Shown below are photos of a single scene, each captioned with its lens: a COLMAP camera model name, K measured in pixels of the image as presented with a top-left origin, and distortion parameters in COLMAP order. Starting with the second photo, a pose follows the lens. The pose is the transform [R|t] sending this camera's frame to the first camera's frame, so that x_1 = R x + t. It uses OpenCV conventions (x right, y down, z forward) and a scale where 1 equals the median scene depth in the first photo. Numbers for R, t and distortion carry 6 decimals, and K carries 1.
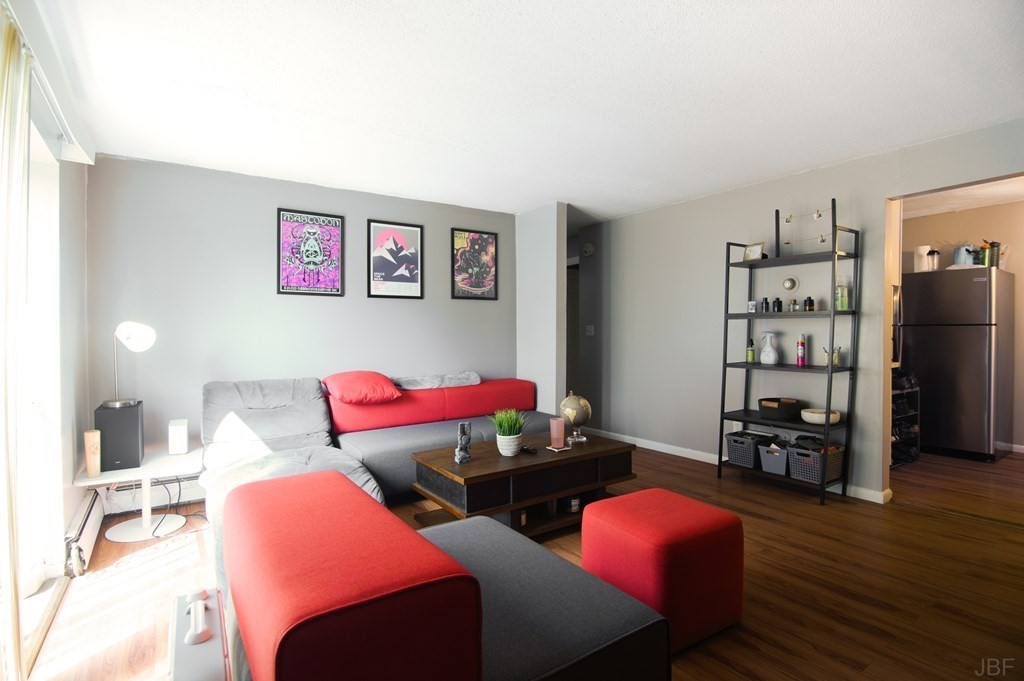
lens RADIAL K [[493.6, 0, 515.1], [0, 493.6, 337.9], [0, 0, 1]] dist [-0.002906, -0.000221]
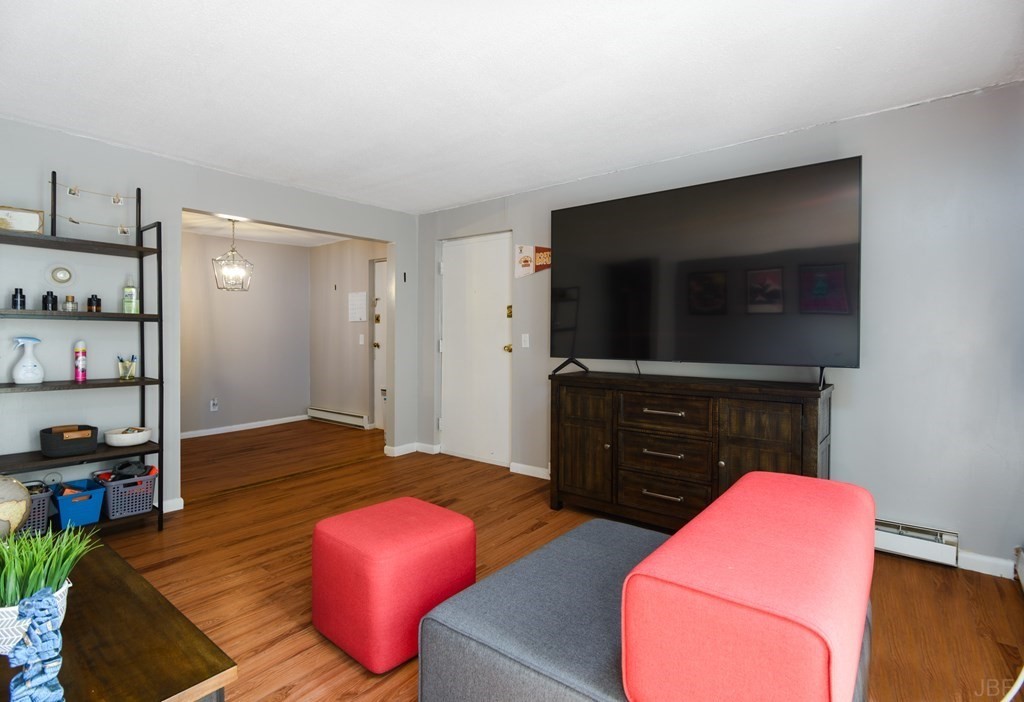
lens RADIAL K [[514.0, 0, 514.9], [0, 514.0, 348.5], [0, 0, 1]] dist [0.001156, -0.000061]
pose [[-0.282333, -0.017299, 0.959160, -0.498938], [0.007695, 0.999764, 0.020296, -0.008574], [-0.959286, 0.013111, -0.282133, 0.700938]]
